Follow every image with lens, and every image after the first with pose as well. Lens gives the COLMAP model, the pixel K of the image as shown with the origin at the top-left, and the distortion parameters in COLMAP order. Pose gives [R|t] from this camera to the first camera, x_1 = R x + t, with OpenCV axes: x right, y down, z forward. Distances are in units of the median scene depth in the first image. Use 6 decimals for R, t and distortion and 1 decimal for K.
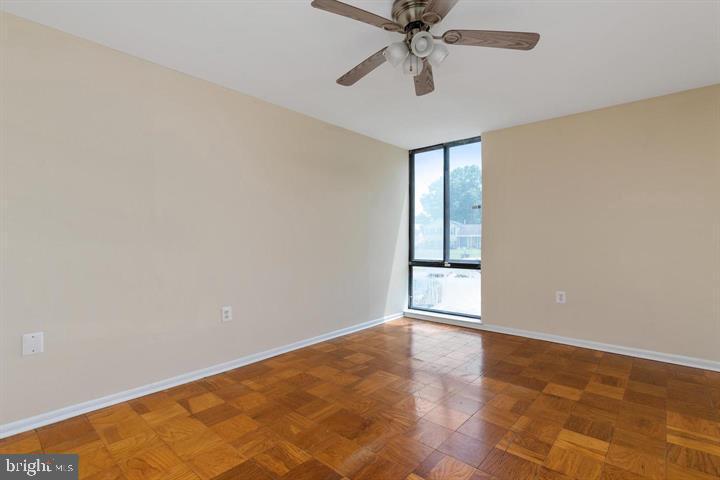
lens RADIAL K [[354.1, 0, 358.8], [0, 354.1, 240.2], [0, 0, 1]] dist [-0.001355, 0.000225]
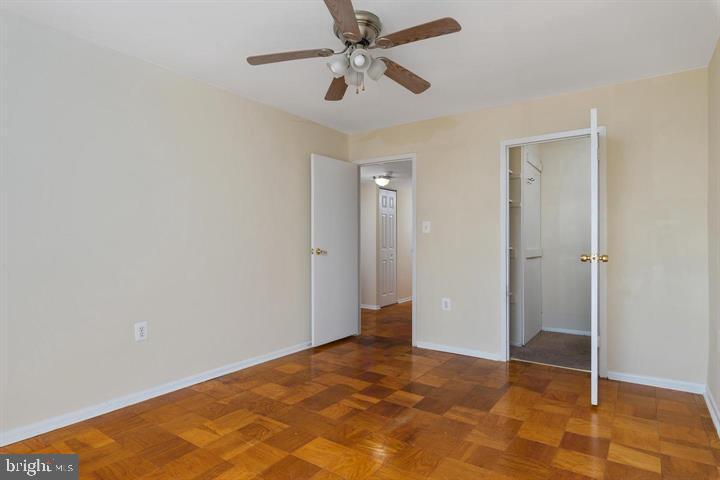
lens RADIAL K [[413.4, 0, 360.5], [0, 413.4, 240.5], [0, 0, 1]] dist [-0.000837, 0.000035]
pose [[-0.994545, 0.004319, -0.104222, 0.295997], [0.004533, 0.999988, -0.001813, -0.006716], [0.104213, -0.002275, -0.994552, 2.335126]]
